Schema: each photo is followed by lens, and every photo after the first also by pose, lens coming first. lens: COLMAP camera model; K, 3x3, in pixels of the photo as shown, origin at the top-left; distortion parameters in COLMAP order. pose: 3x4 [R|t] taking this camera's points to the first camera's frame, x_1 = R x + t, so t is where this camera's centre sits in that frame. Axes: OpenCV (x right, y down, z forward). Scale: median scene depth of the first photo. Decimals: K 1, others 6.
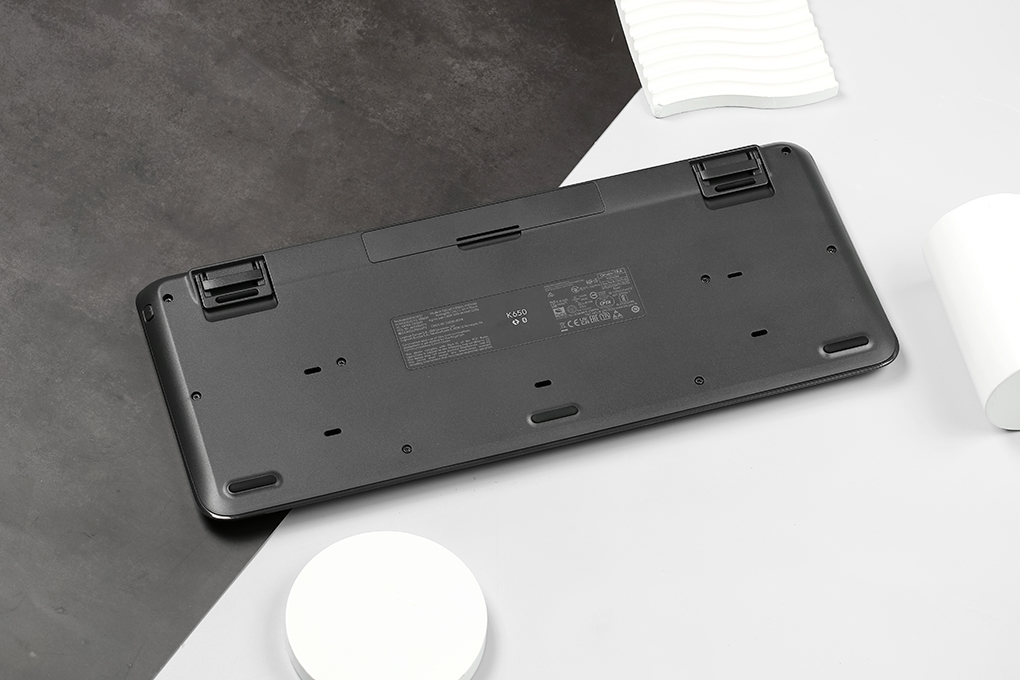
lens RADIAL K [[3808.5, 0, 561.7], [0, 3808.5, 345.7], [0, 0, 1]] dist [-0.033398, 0.000000]
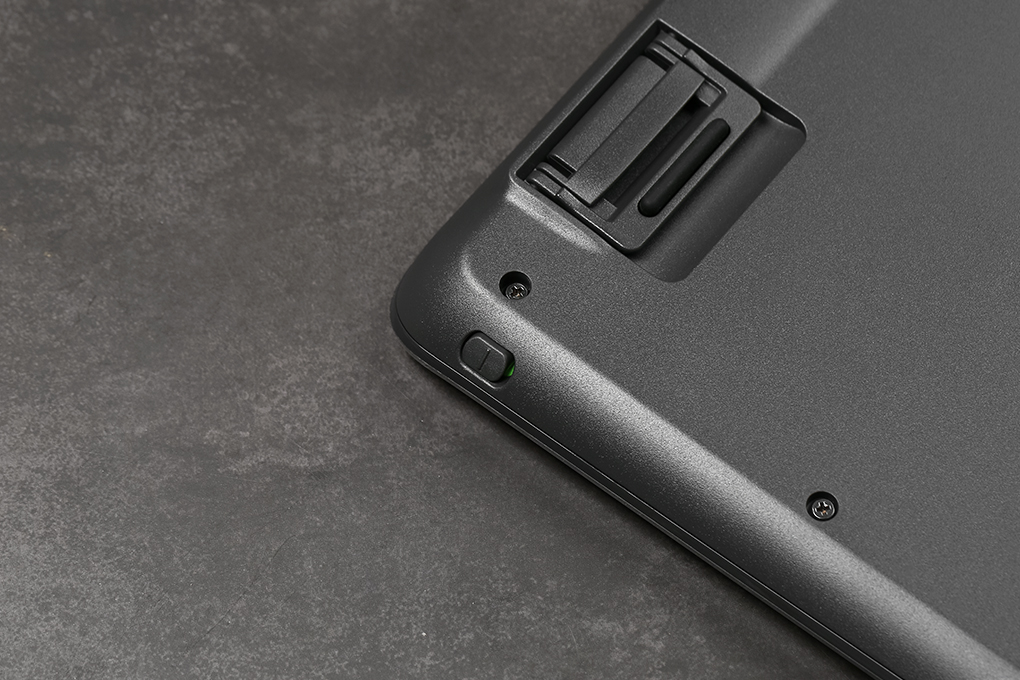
lens RADIAL K [[3808.5, 0, 512.8], [0, 3808.5, 342.2], [0, 0, 1]] dist [-0.033398, 0.000000]
pose [[0.815508, -0.502983, 0.286277, -0.192906], [0.470198, 0.864222, 0.178981, -0.063175], [-0.337432, -0.011354, 0.941282, 0.703834]]
